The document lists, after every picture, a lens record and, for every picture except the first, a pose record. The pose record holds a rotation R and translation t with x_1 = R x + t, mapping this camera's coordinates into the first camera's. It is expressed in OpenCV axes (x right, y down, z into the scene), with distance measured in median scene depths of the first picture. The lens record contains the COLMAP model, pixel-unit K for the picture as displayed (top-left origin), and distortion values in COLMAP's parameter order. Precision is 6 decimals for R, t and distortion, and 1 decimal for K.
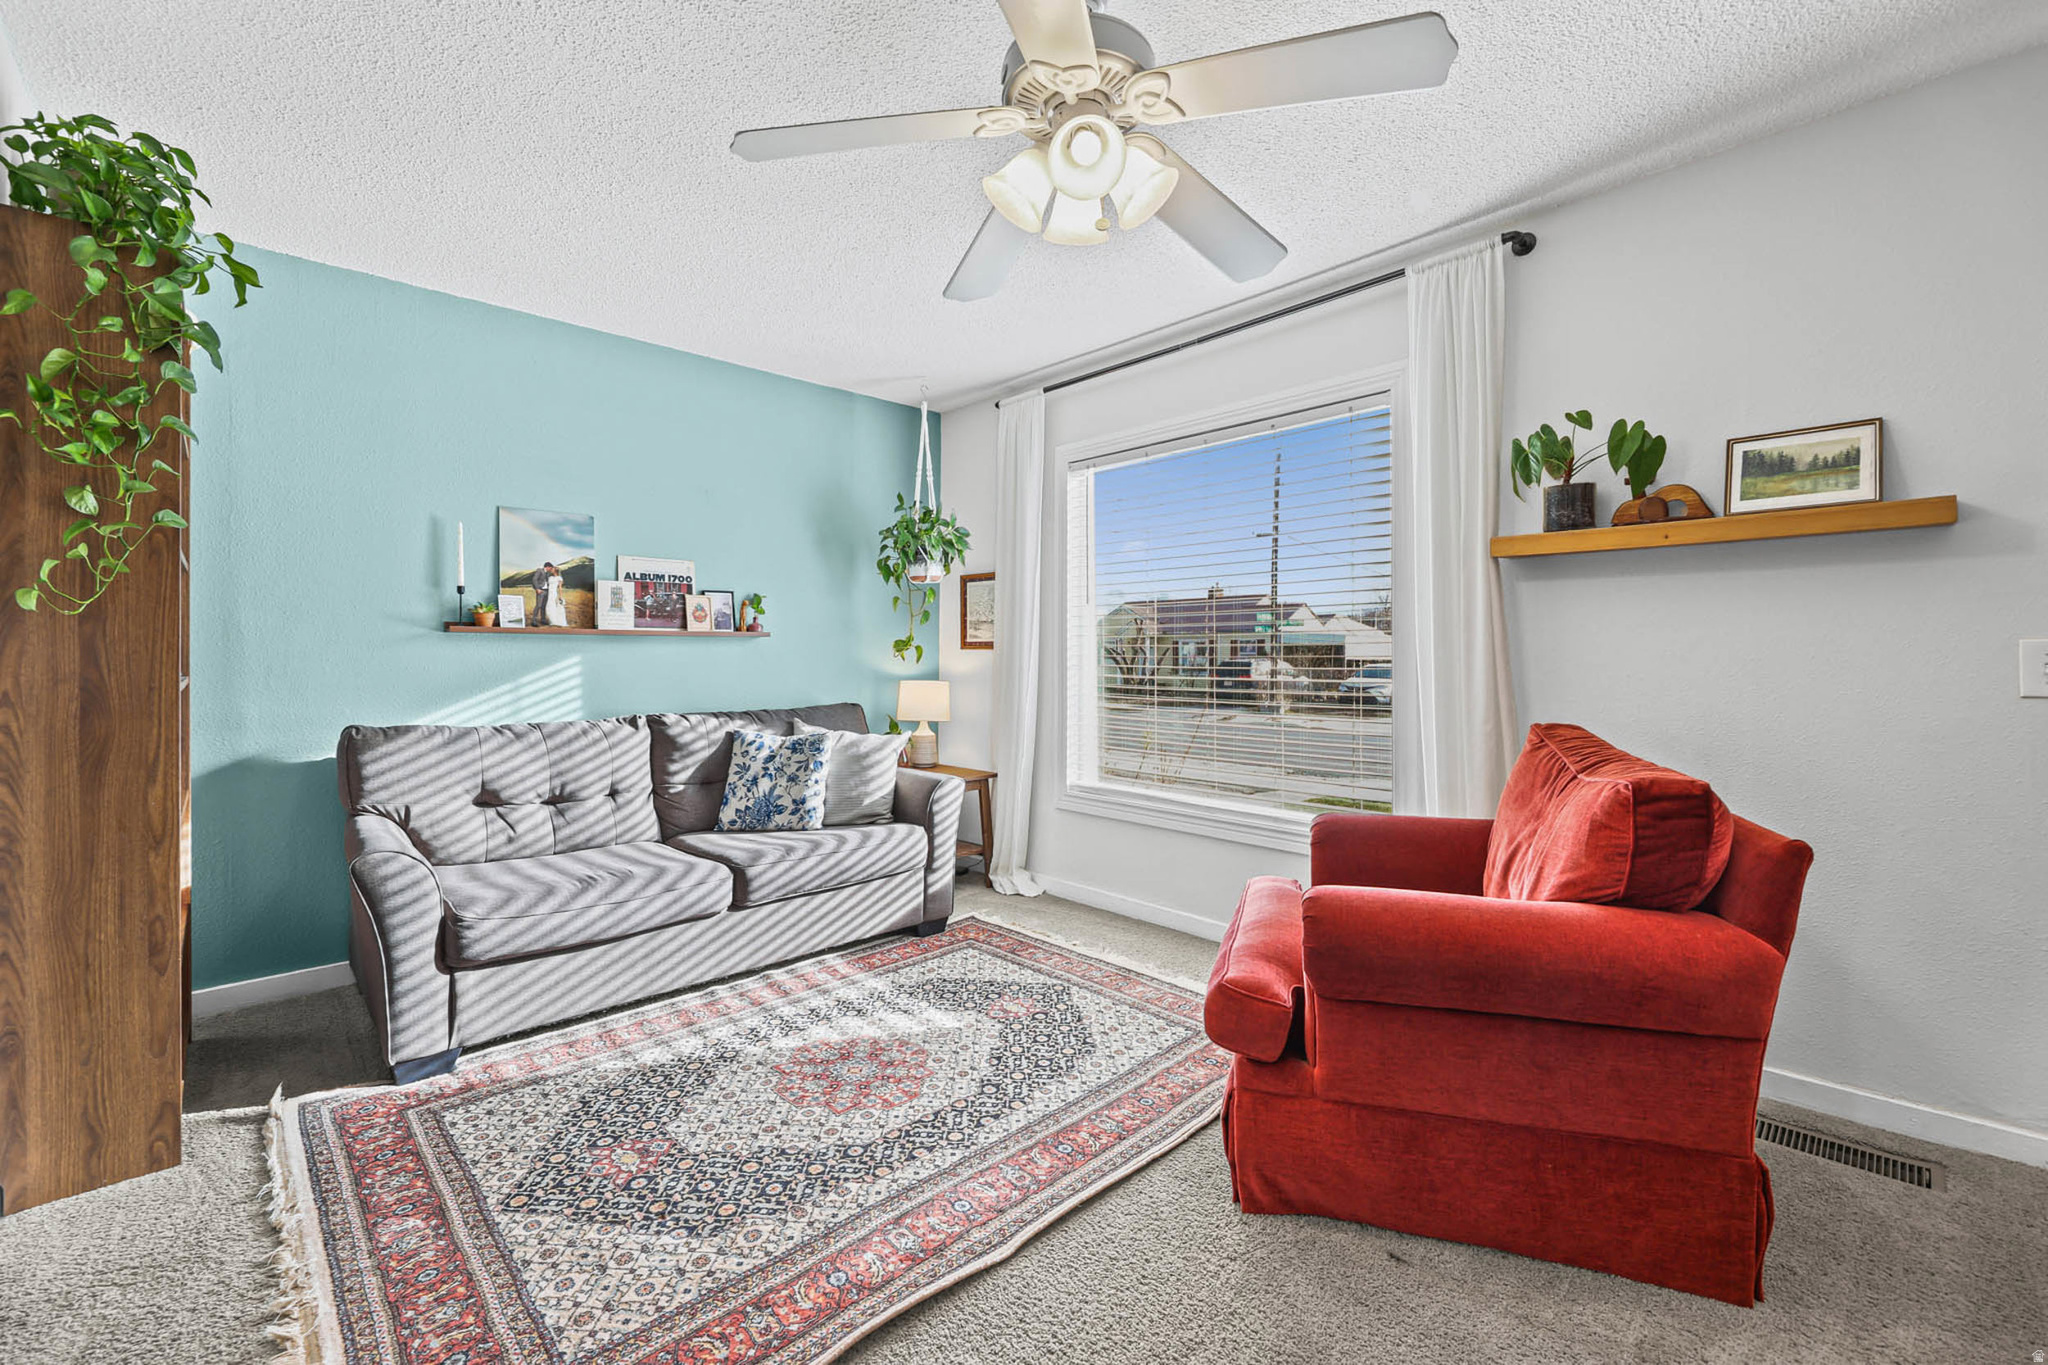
lens RADIAL K [[852.3, 0, 998.0], [0, 852.3, 649.1], [0, 0, 1]] dist [-0.002923, -0.000417]
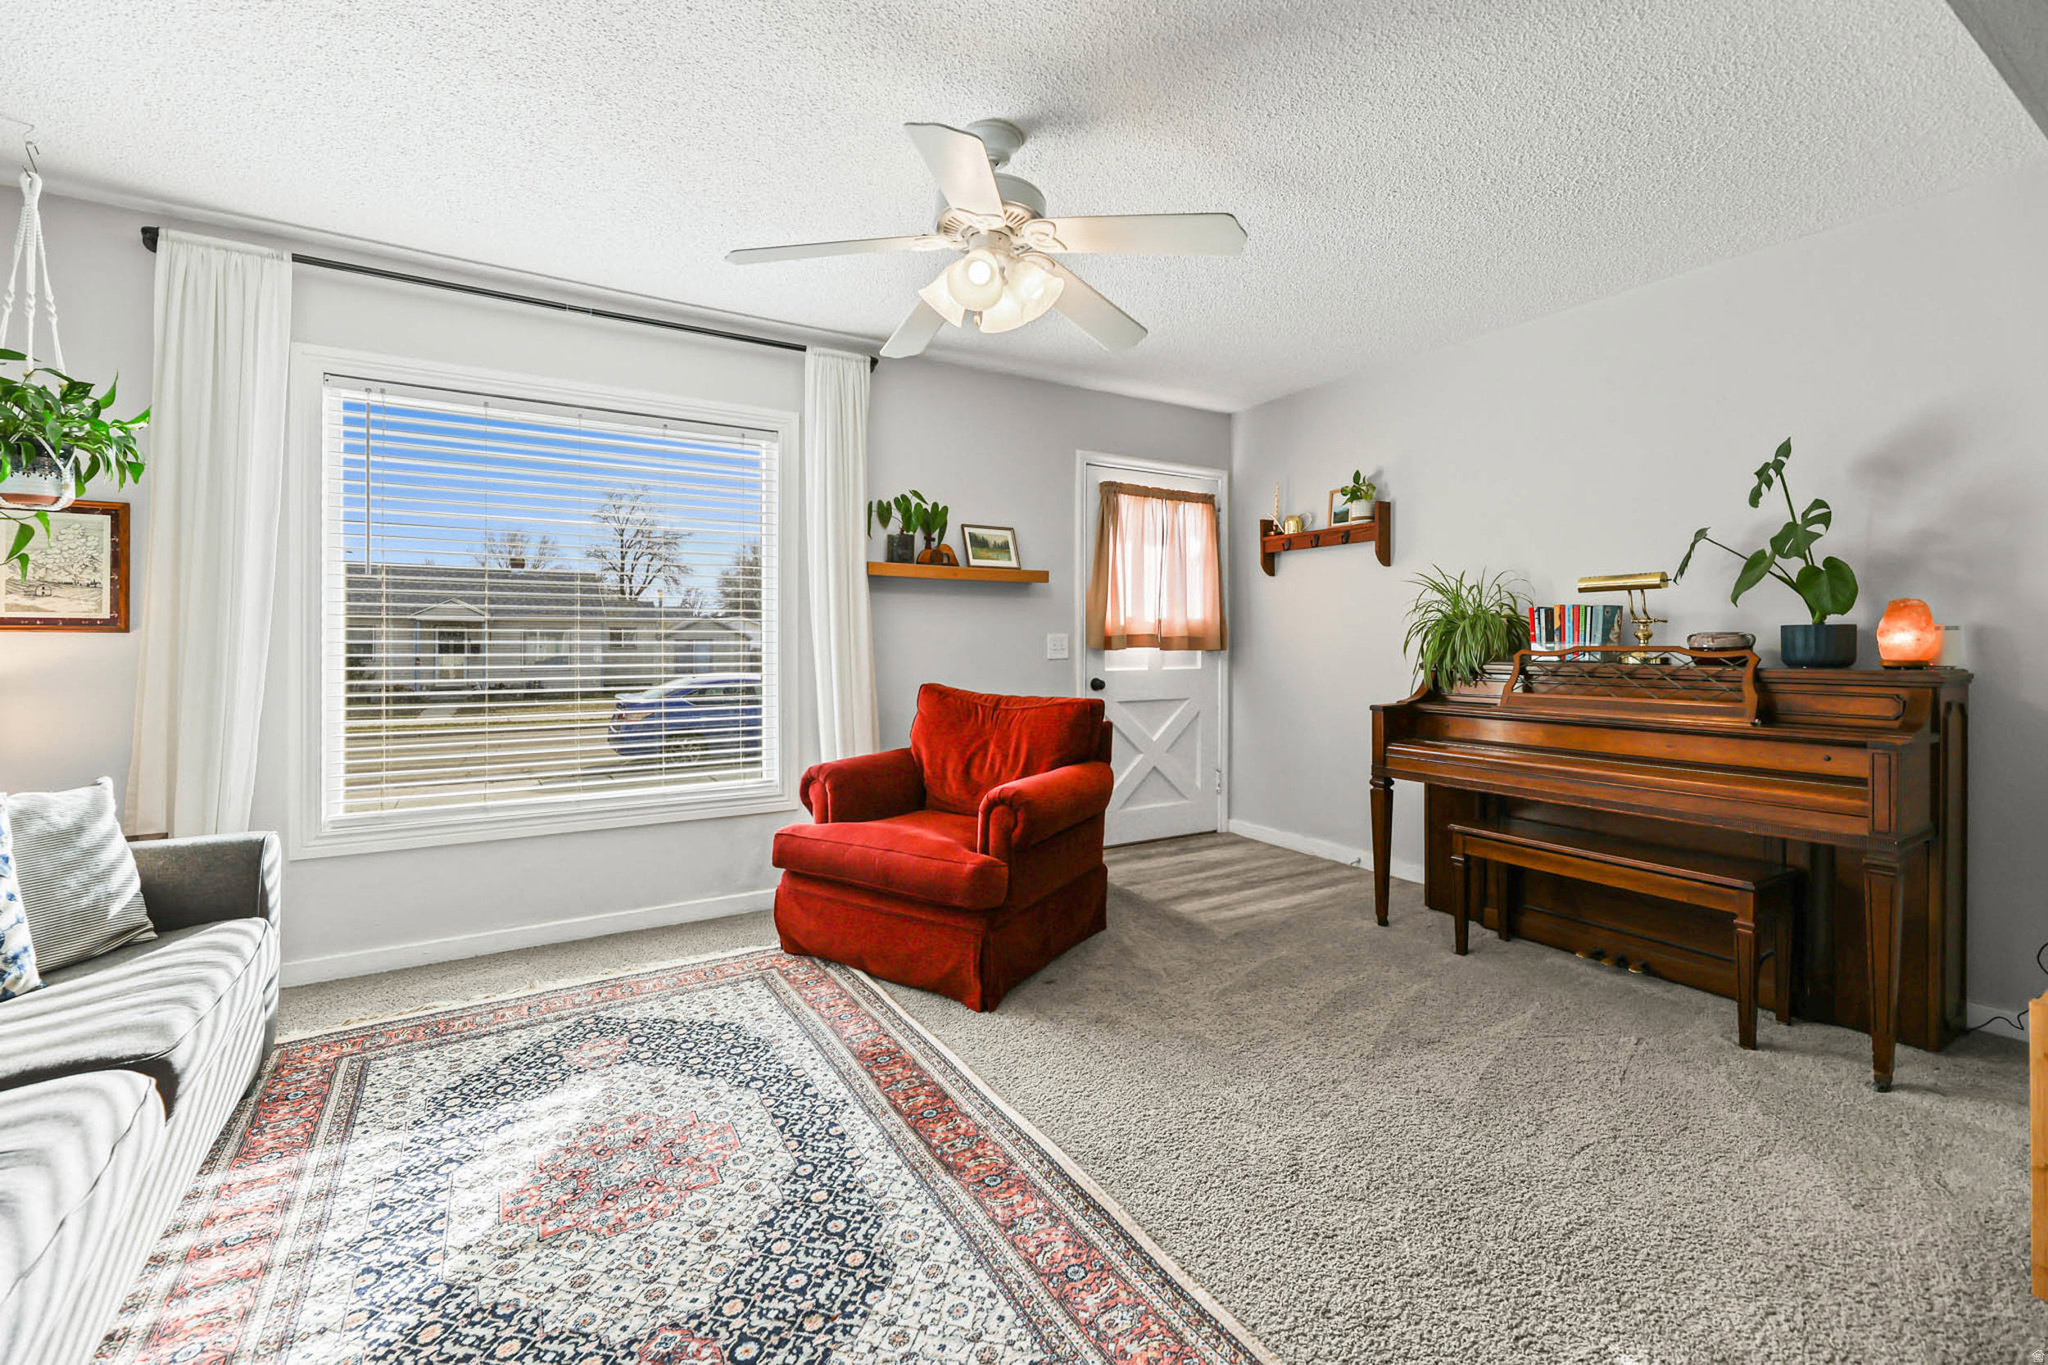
lens RADIAL K [[852.3, 0, 1011.4], [0, 852.3, 652.4], [0, 0, 1]] dist [-0.002923, -0.000417]
pose [[0.196591, -0.009186, 0.980443, -0.752275], [-0.004362, 0.999938, 0.010243, 0.008117], [-0.980476, -0.006290, 0.196539, 0.434563]]
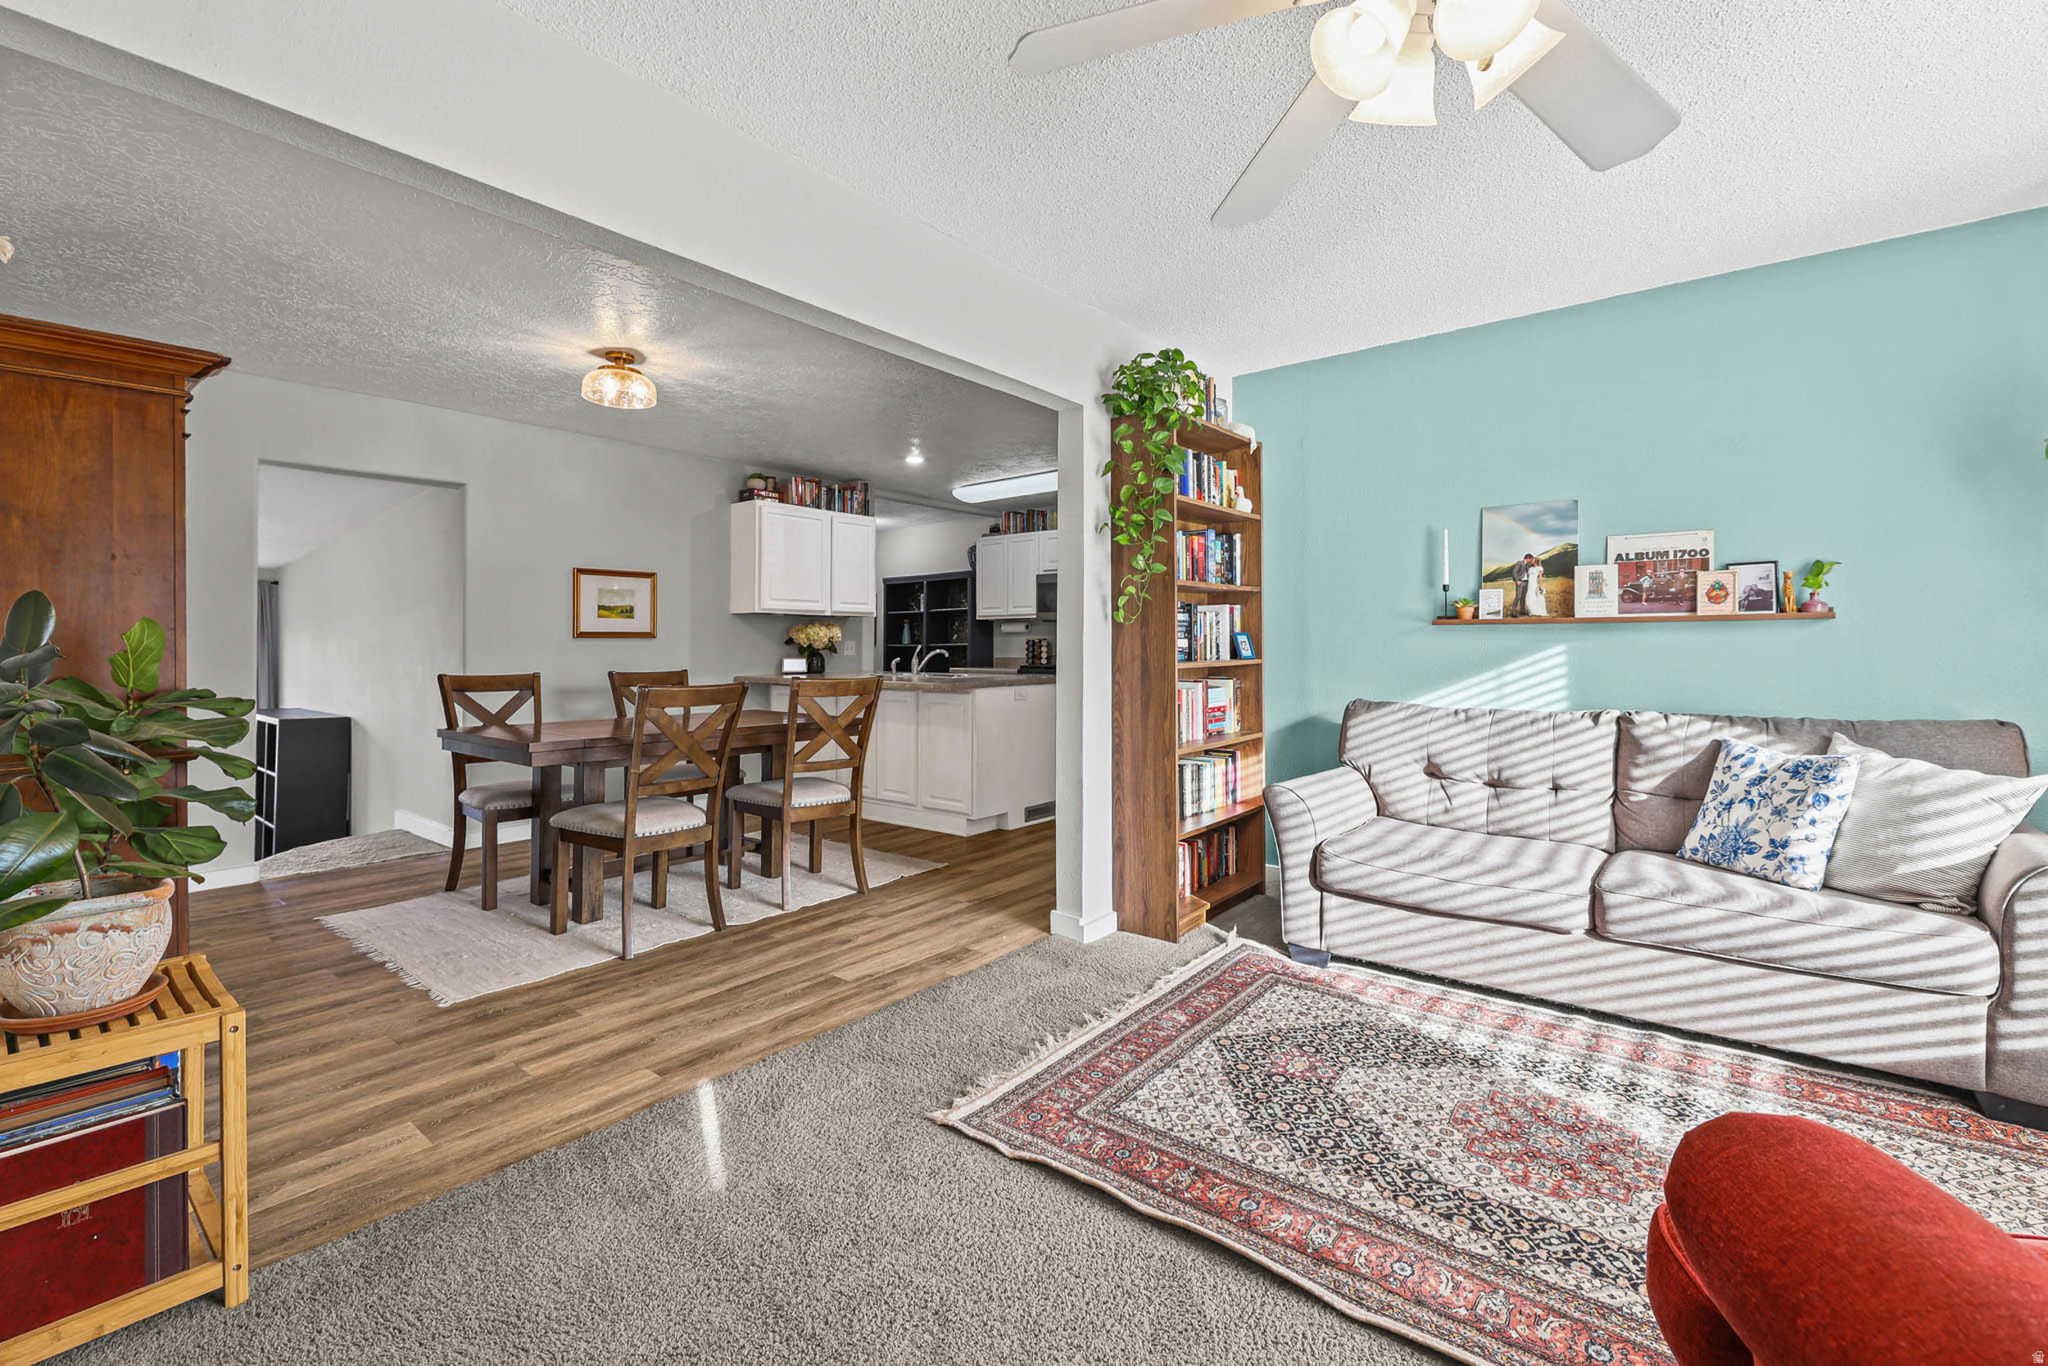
lens RADIAL K [[852.3, 0, 1018.3], [0, 852.3, 639.2], [0, 0, 1]] dist [-0.002923, -0.000417]
pose [[0.152609, -0.008203, -0.988253, 0.503900], [0.009998, 0.999927, -0.006756, 0.001577], [0.988236, -0.008849, 0.152680, 0.310342]]
